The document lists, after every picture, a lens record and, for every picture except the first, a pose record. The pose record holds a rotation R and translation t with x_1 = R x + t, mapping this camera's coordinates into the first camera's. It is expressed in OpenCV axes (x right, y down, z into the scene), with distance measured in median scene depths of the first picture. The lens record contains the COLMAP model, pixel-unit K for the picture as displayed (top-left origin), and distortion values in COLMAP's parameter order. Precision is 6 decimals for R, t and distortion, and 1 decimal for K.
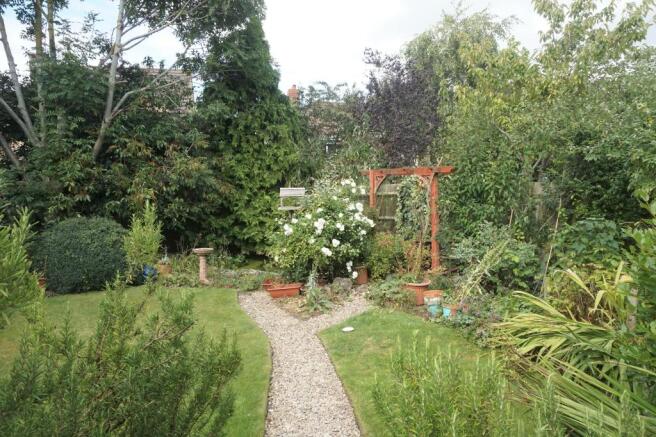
lens RADIAL K [[439.4, 0, 325.7], [0, 439.4, 217.7], [0, 0, 1]] dist [-0.053665, 0.036558]
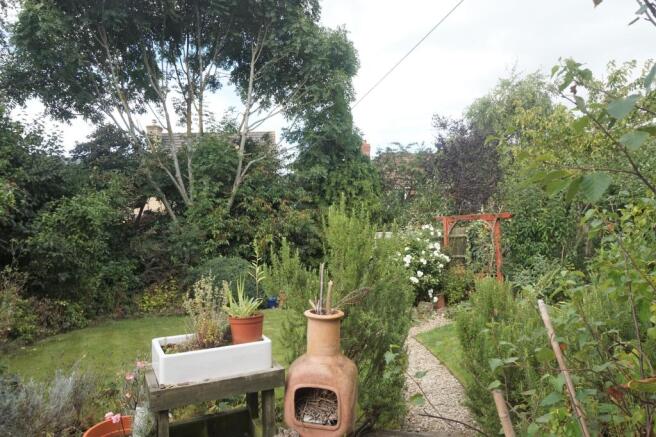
lens RADIAL K [[439.3, 0, 328.0], [0, 439.3, 218.5], [0, 0, 1]] dist [-0.048325, 0.042046]
pose [[0.990392, -0.023105, -0.136347, -0.053681], [0.009171, 0.994747, -0.101948, 0.019737], [0.137987, 0.099718, 0.985401, -0.266498]]
